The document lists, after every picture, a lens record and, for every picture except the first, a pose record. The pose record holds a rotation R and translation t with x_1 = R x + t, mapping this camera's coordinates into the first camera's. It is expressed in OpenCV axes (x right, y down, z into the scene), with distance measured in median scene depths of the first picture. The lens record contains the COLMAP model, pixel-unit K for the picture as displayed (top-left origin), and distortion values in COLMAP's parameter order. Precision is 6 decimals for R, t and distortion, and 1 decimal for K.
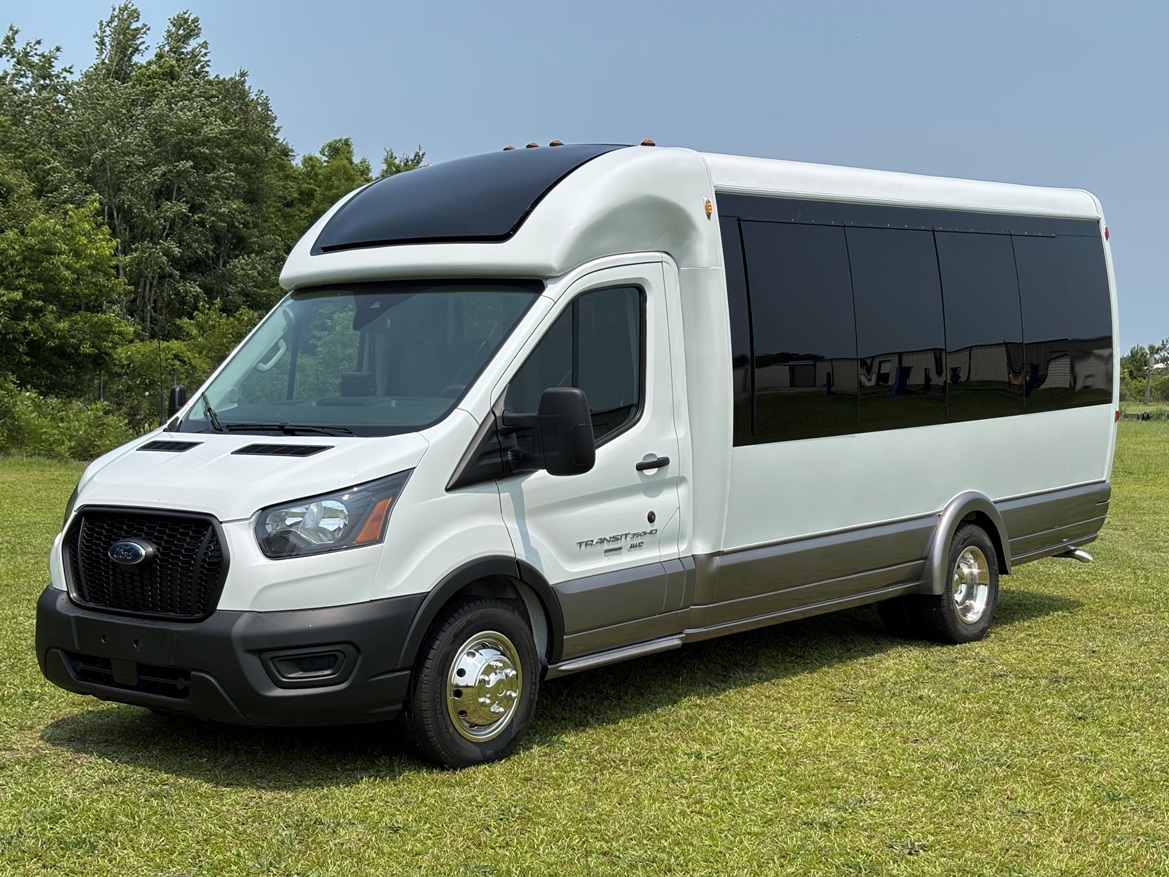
lens RADIAL K [[1757.1, 0, 606.1], [0, 1757.1, 440.4], [0, 0, 1]] dist [0.236593, -0.943676]
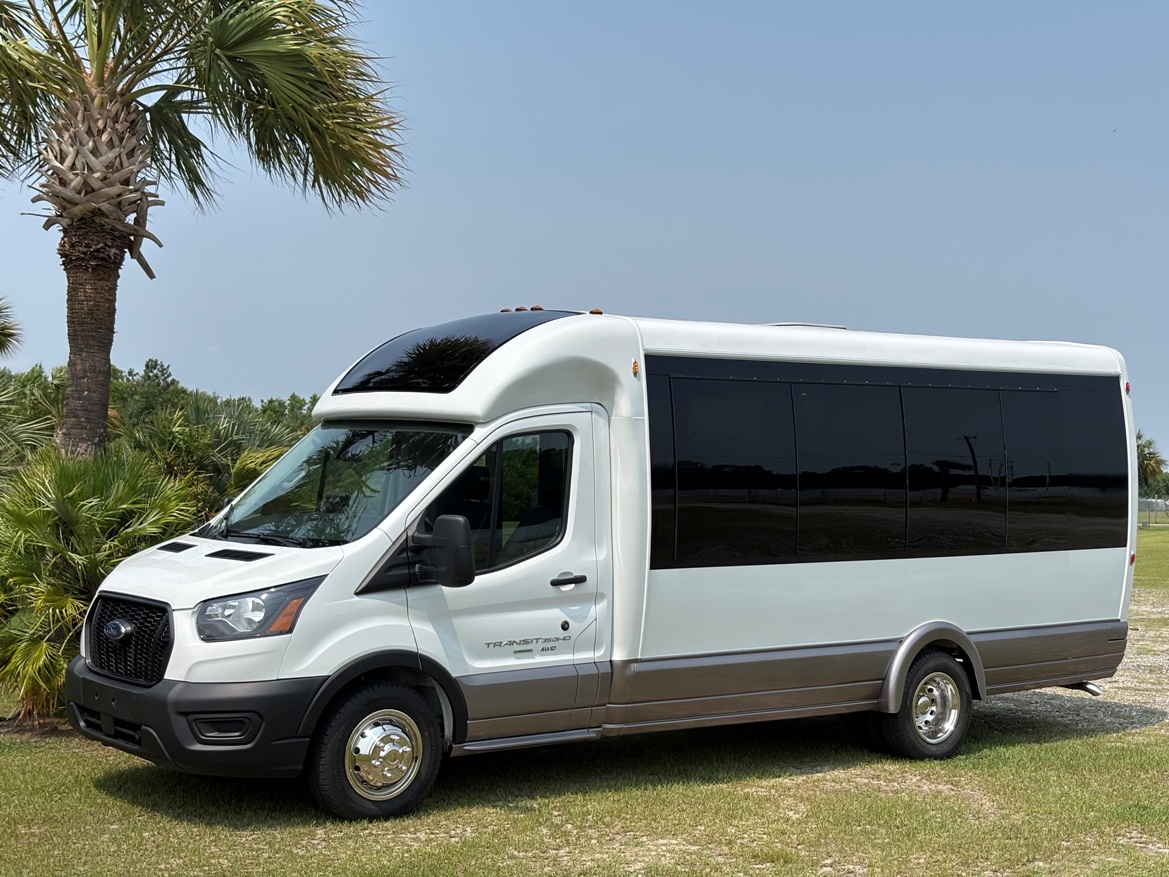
lens RADIAL K [[1749.5, 0, 613.1], [0, 1749.5, 434.3], [0, 0, 1]] dist [0.245648, -1.001666]
pose [[0.975827, 0.036853, -0.215416, 0.317080], [-0.049628, 0.997296, -0.054196, -0.023401], [0.212836, 0.063576, 0.975017, -0.161481]]
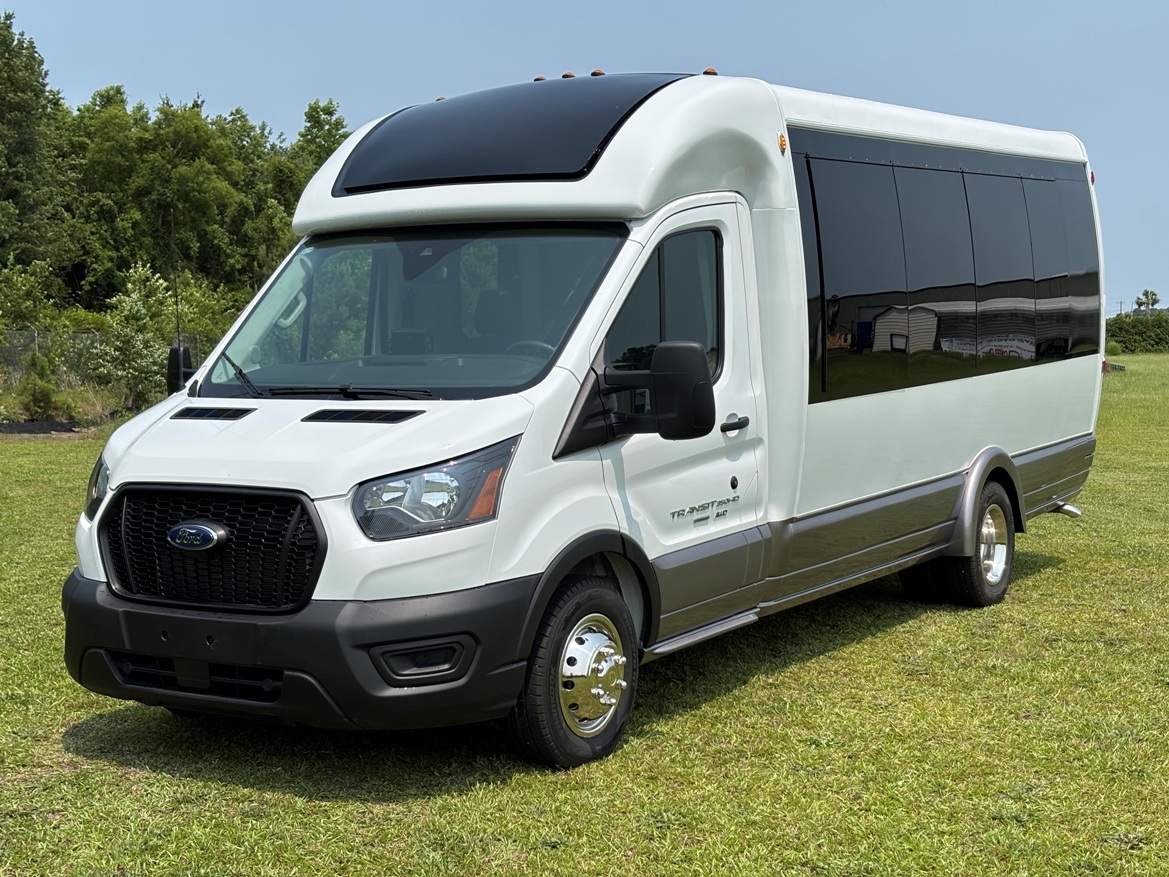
lens RADIAL K [[1757.1, 0, 606.1], [0, 1757.1, 440.4], [0, 0, 1]] dist [0.236593, -0.943676]
pose [[0.991873, -0.017976, 0.125959, -0.159955], [0.014941, 0.999576, 0.024996, -0.002348], [-0.126355, -0.022911, 0.991720, 0.103566]]
